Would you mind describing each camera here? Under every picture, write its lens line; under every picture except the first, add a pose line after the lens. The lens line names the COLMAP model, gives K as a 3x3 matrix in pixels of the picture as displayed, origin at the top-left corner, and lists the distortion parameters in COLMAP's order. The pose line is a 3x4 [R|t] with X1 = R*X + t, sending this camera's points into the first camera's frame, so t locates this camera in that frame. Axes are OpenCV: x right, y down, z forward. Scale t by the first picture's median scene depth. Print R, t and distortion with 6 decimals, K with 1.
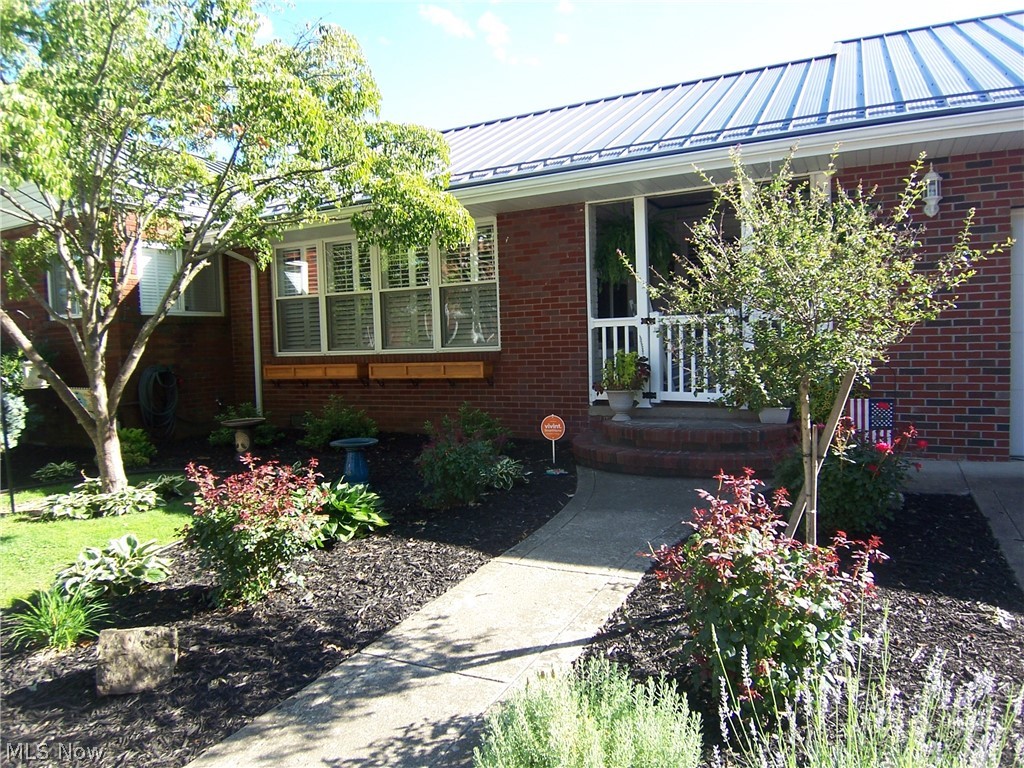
lens RADIAL K [[694.8, 0, 508.6], [0, 694.8, 380.9], [0, 0, 1]] dist [-0.001594, -0.052341]
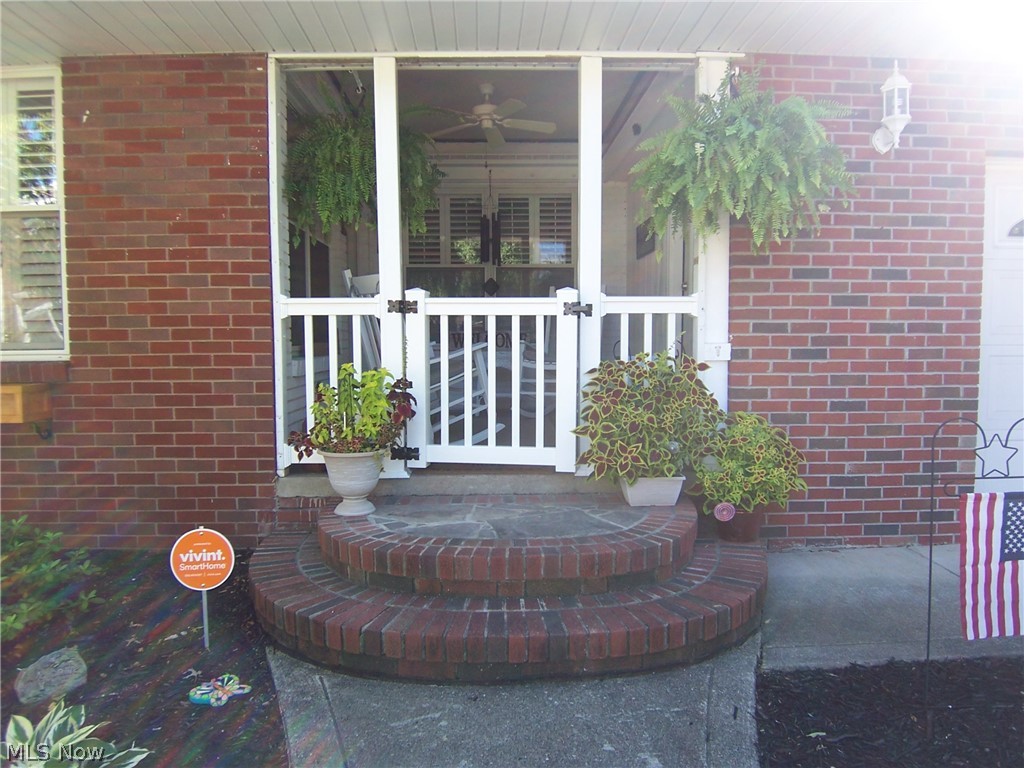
lens RADIAL K [[694.8, 0, 508.6], [0, 694.8, 380.9], [0, 0, 1]] dist [-0.001594, -0.052341]
pose [[0.872428, -0.004957, 0.488718, 0.021224], [0.005614, 0.999984, 0.000121, -0.031370], [-0.488711, 0.002638, 0.872442, 0.515425]]
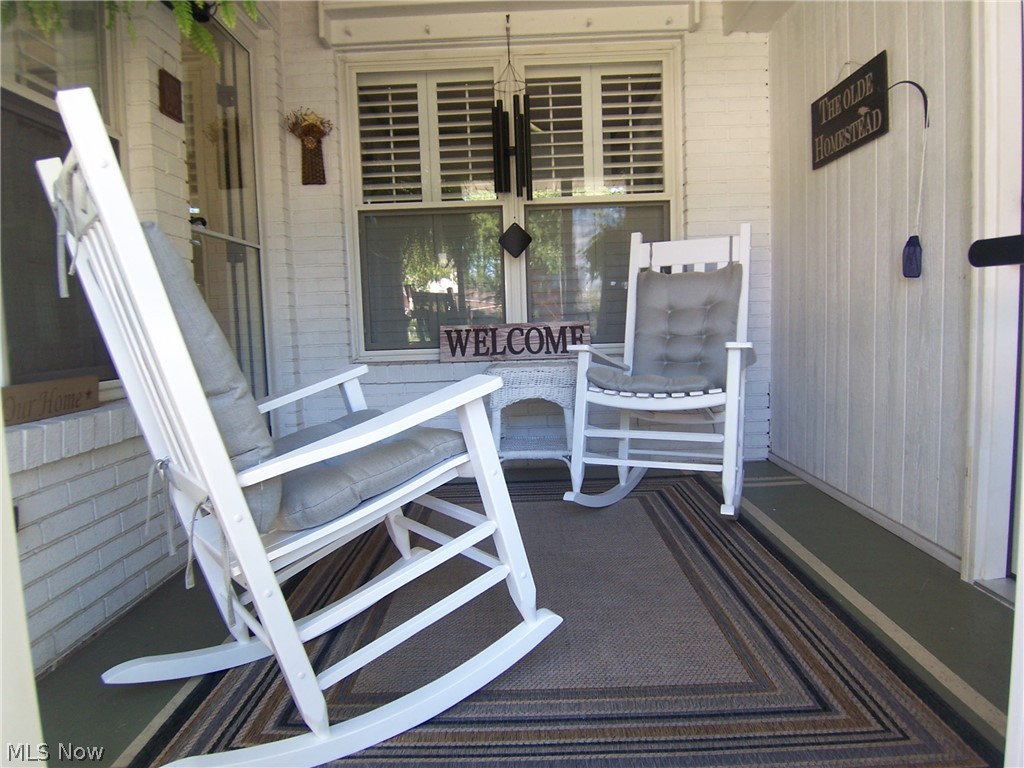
lens RADIAL K [[694.8, 0, 508.6], [0, 694.8, 380.9], [0, 0, 1]] dist [-0.001594, -0.052341]
pose [[0.895136, -0.038815, 0.444101, 0.129790], [0.030797, 0.999207, 0.025257, -0.051682], [-0.444729, -0.008932, 0.895621, 0.715232]]
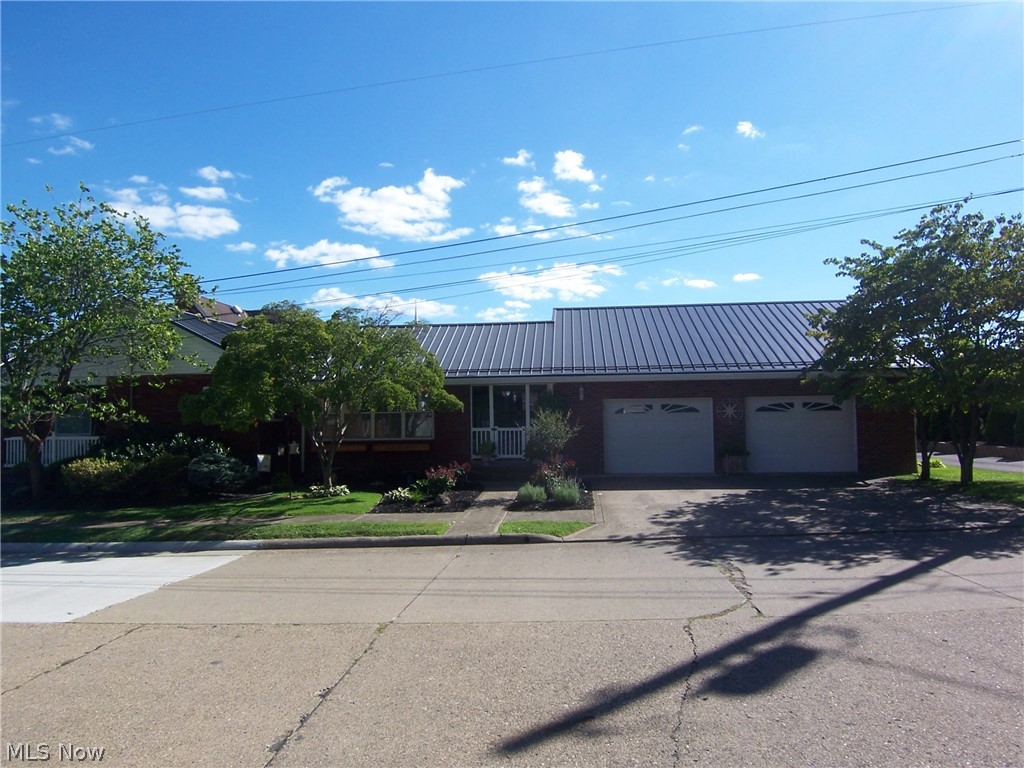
lens RADIAL K [[694.8, 0, 508.6], [0, 694.8, 380.9], [0, 0, 1]] dist [-0.001594, -0.052341]
pose [[0.928139, 0.037792, 0.370310, -0.772511], [0.006945, 0.992901, -0.118739, 0.051161], [-0.372169, 0.112778, 0.921288, -1.587165]]
